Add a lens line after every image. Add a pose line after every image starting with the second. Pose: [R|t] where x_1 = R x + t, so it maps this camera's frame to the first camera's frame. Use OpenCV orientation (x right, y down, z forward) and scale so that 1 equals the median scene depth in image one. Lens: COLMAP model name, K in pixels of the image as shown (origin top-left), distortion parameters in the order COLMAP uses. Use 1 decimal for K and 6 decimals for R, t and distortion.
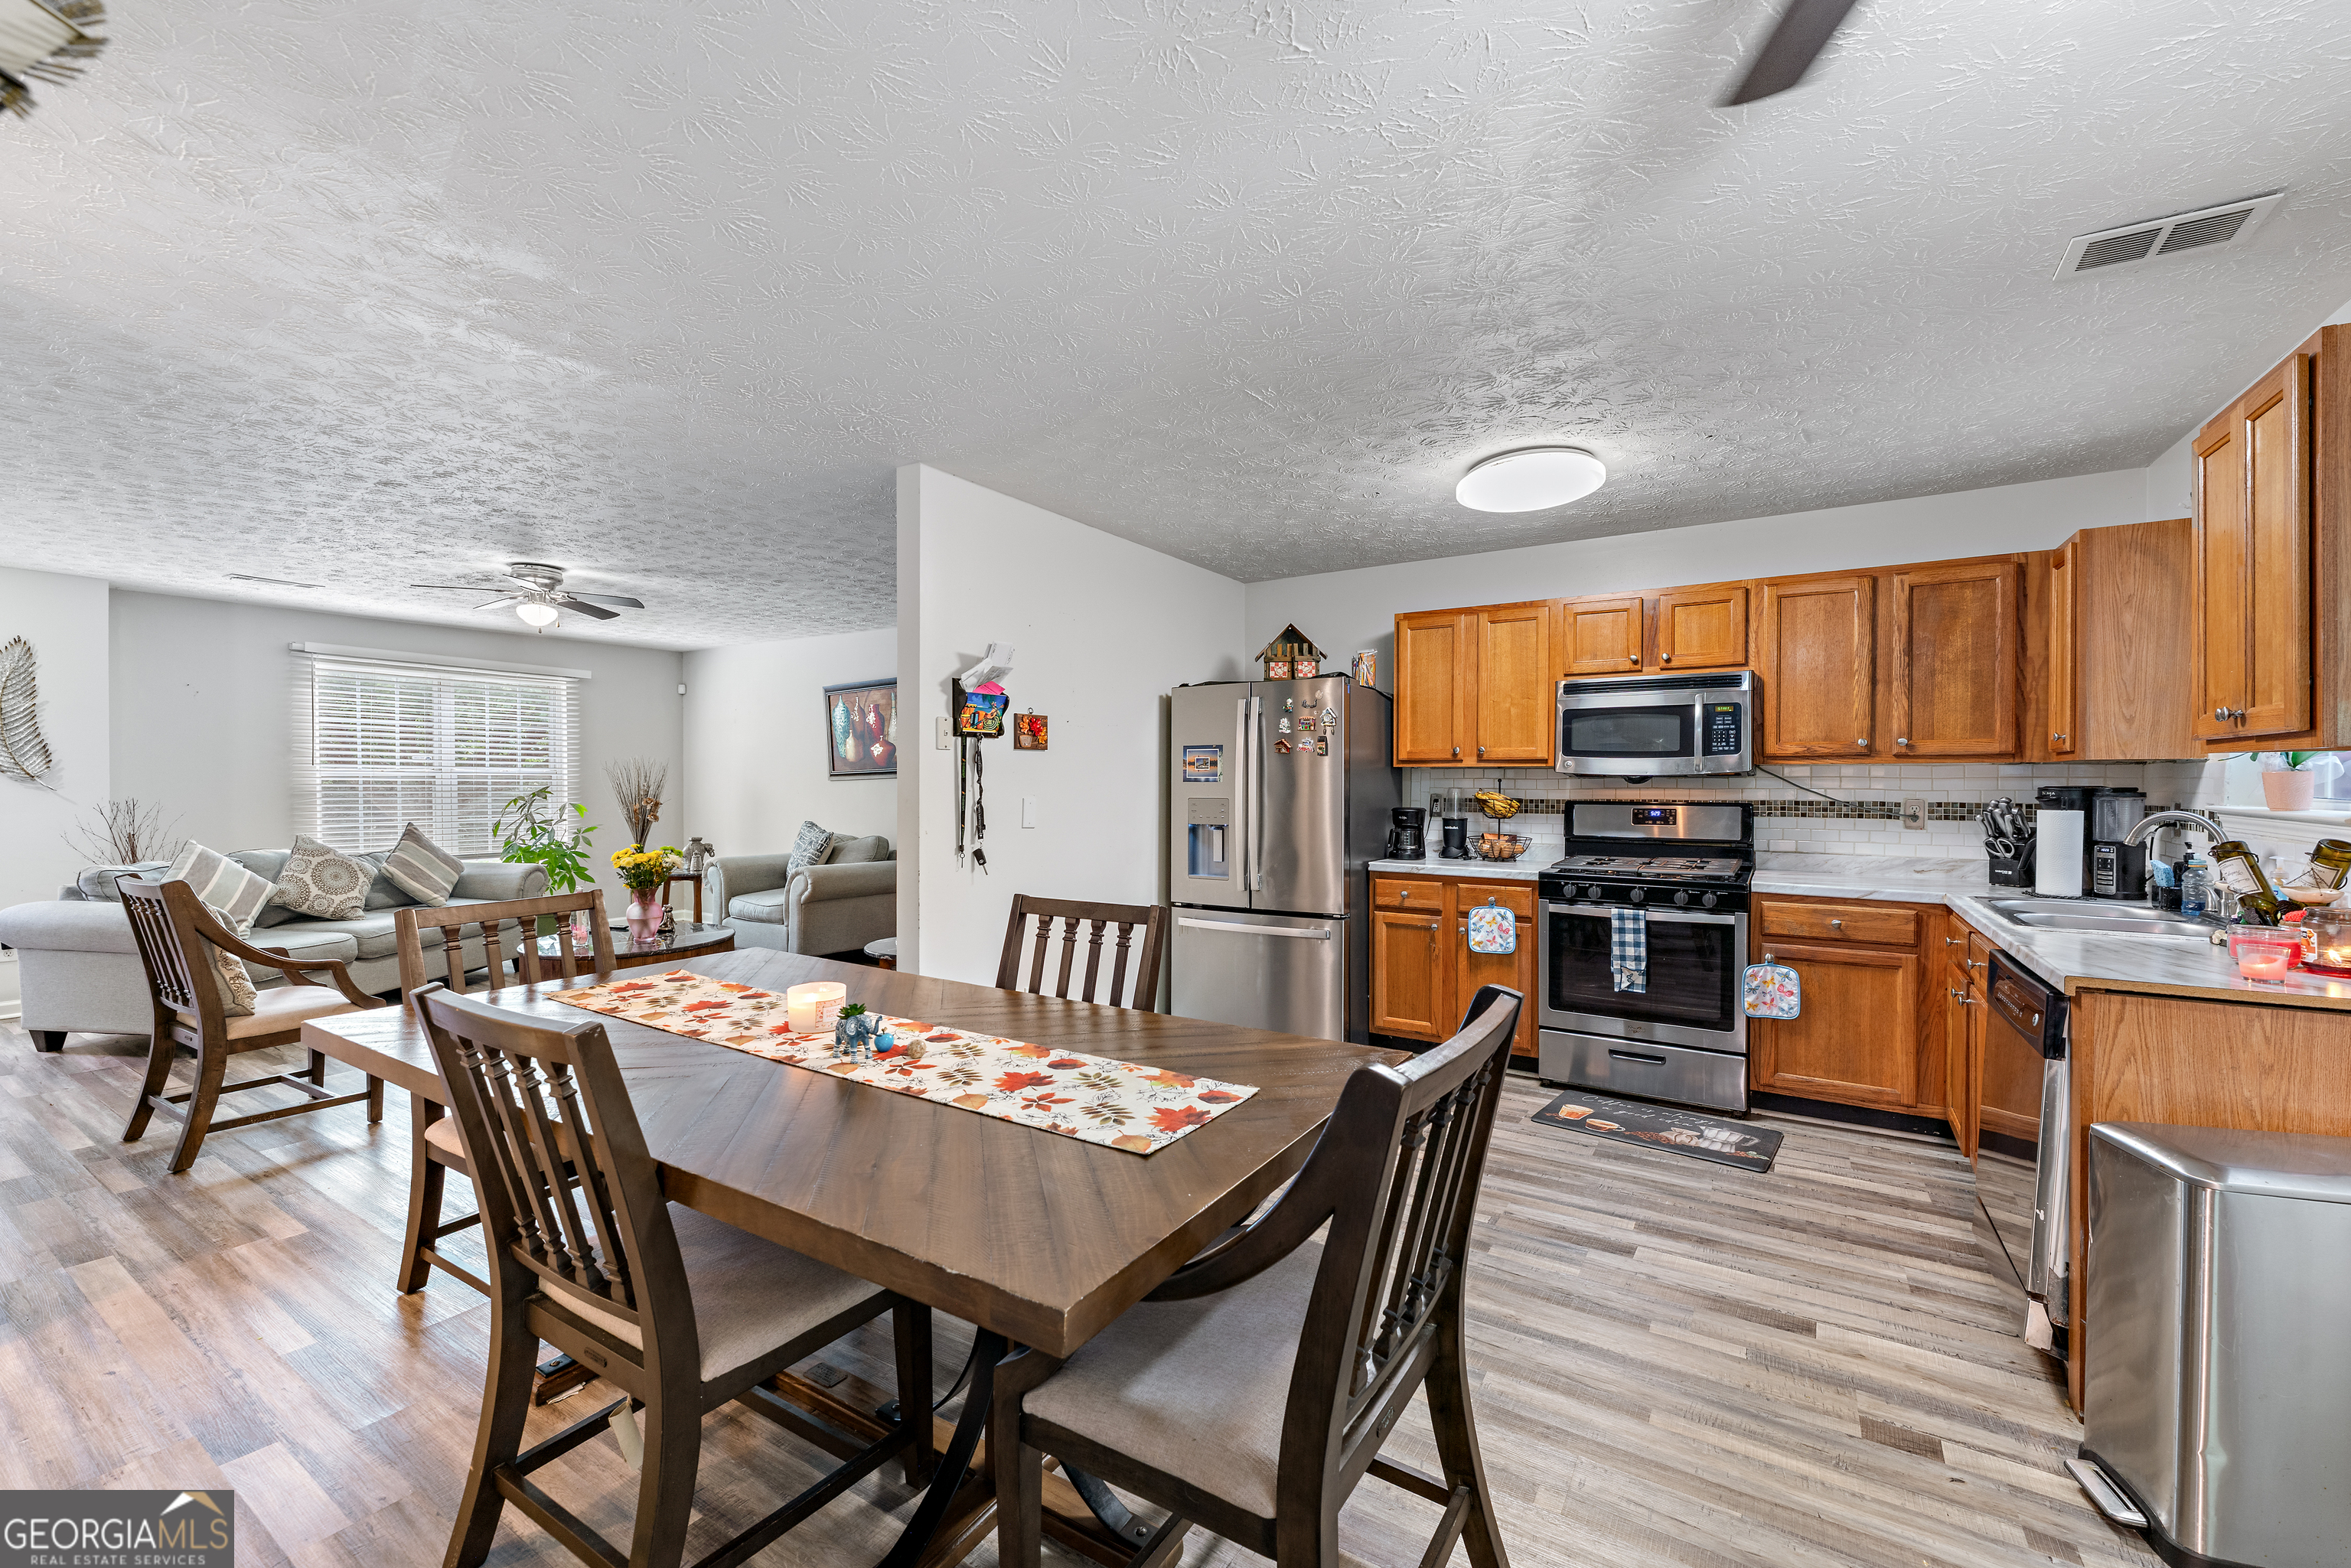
lens RADIAL K [[957.1, 0, 1175.5], [0, 957.1, 784.0], [0, 0, 1]] dist [0.001190, 0.000115]
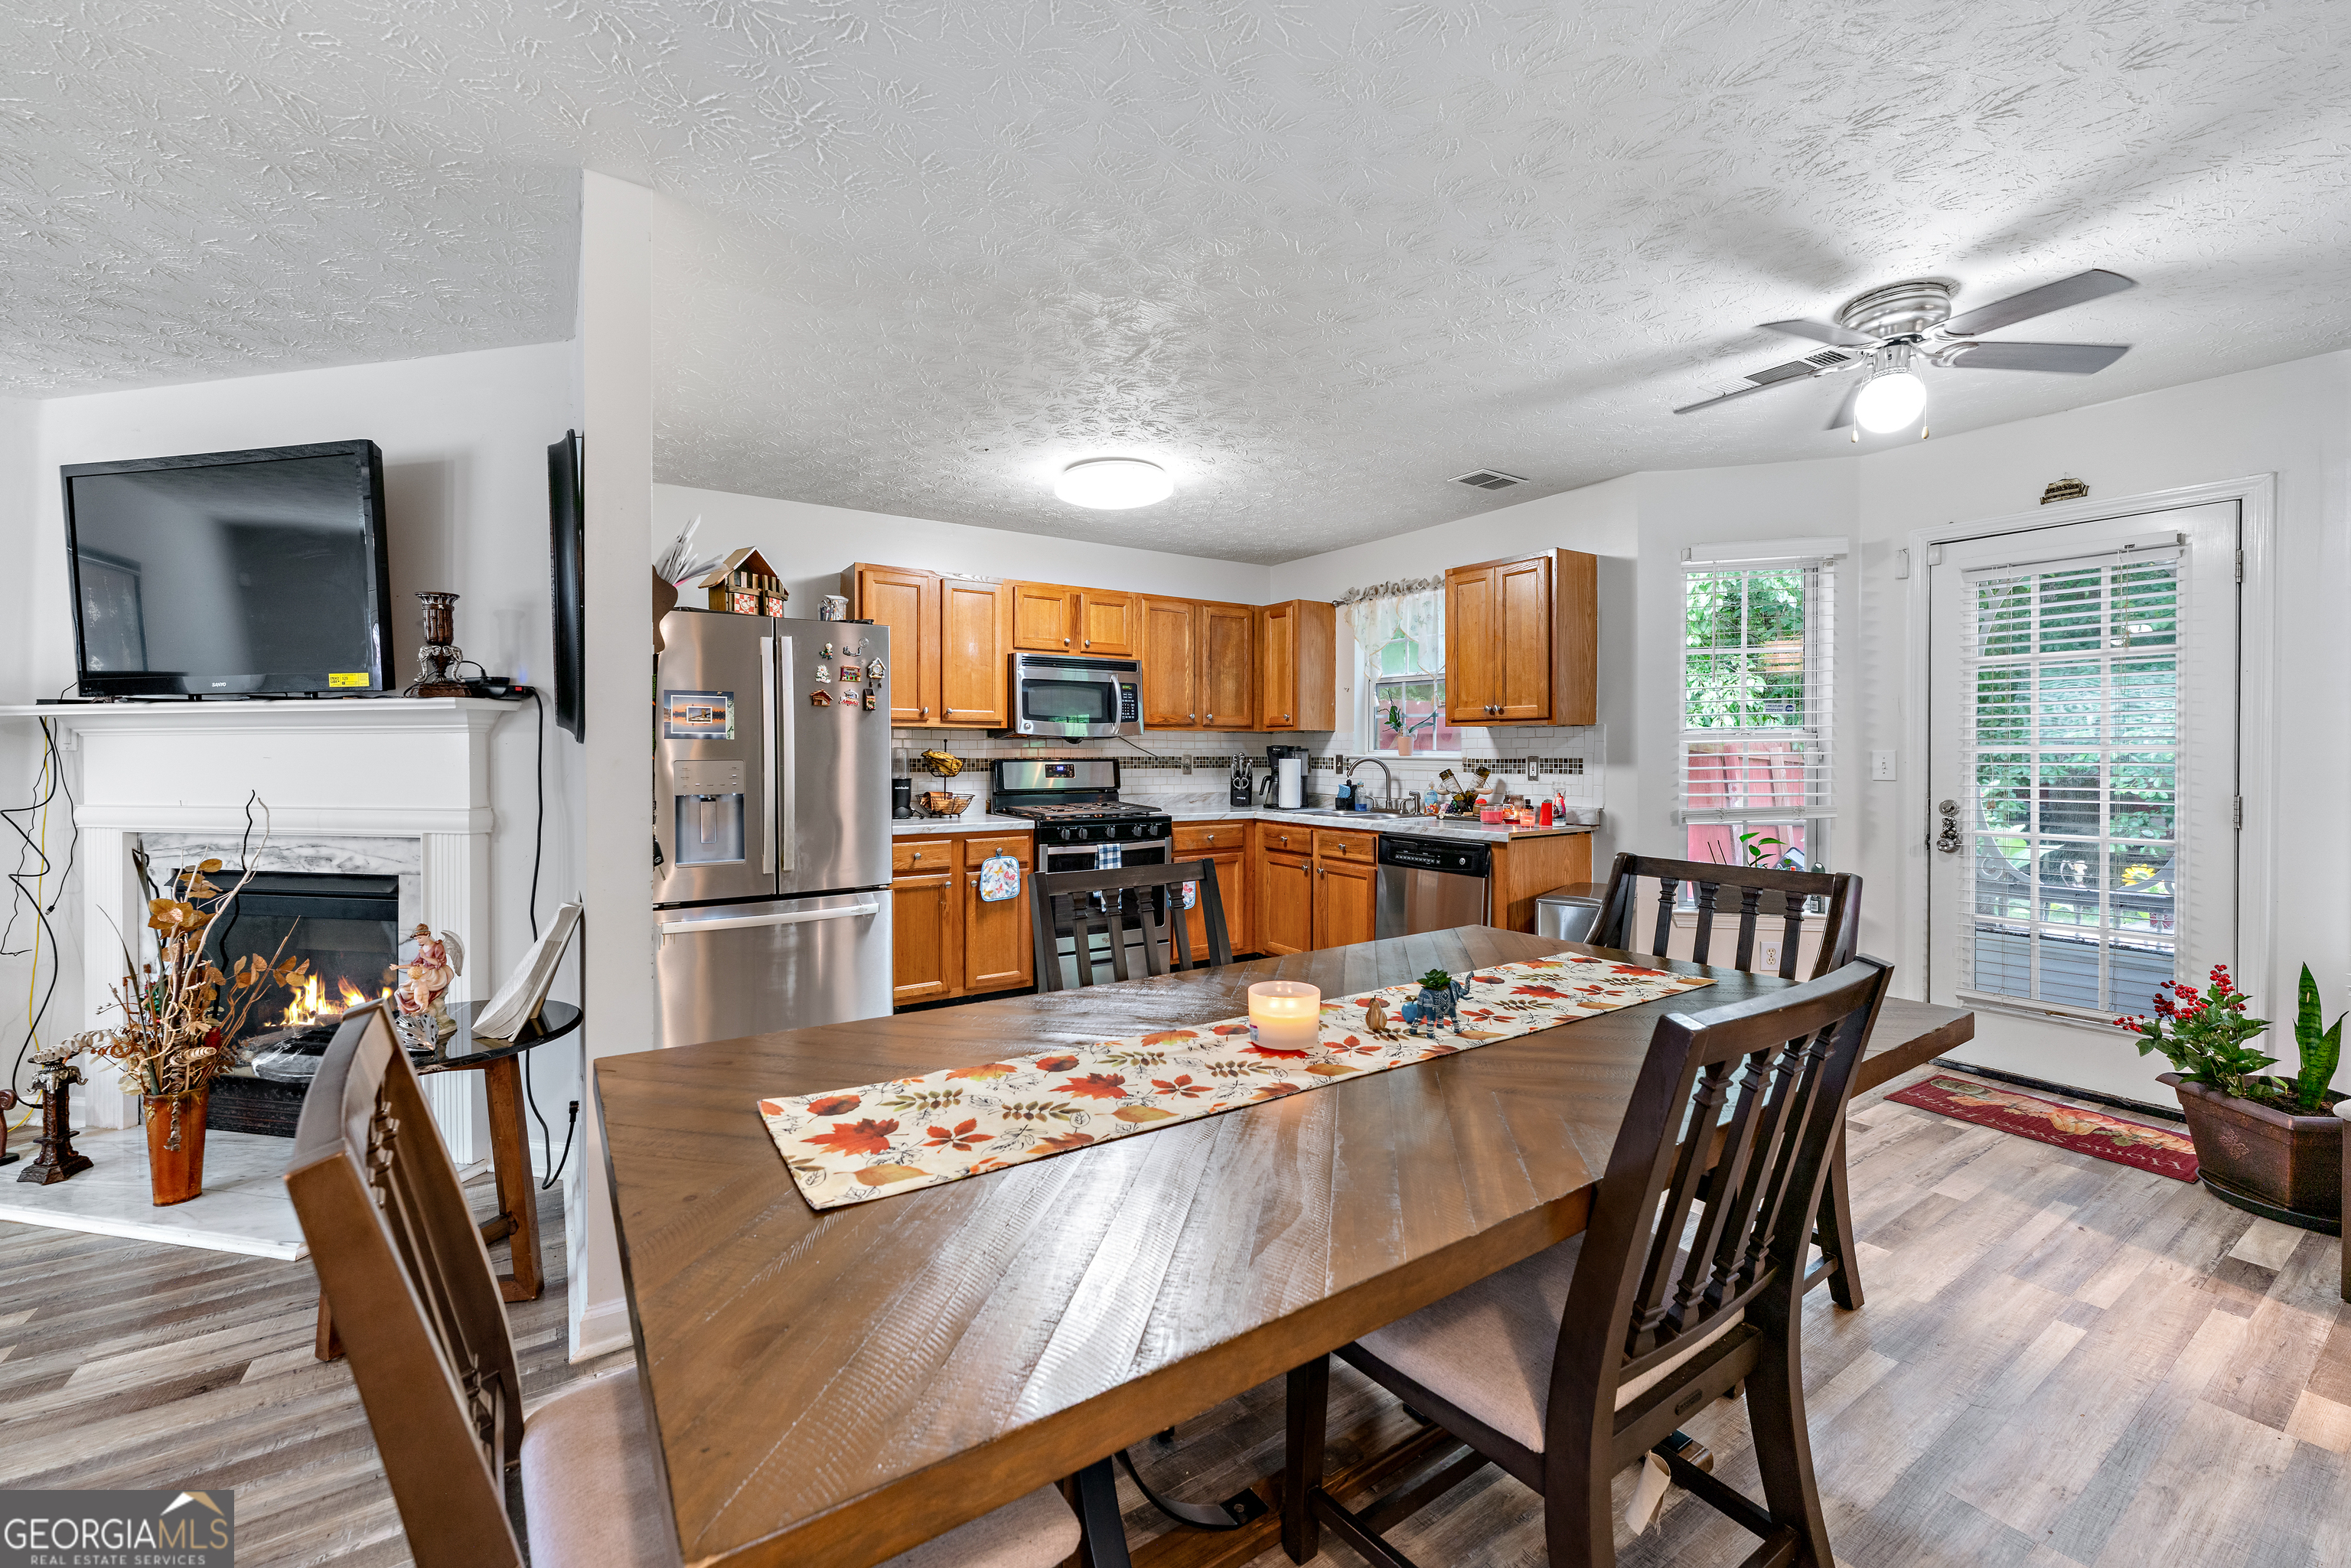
lens RADIAL K [[955.8, 0, 1176.9], [0, 955.8, 758.1], [0, 0, 1]] dist [0.000339, 0.000021]
pose [[0.402315, -0.006926, 0.915475, -0.600342], [0.004581, 0.999974, 0.005552, 0.012547], [-0.915490, 0.001960, 0.402337, 0.402732]]
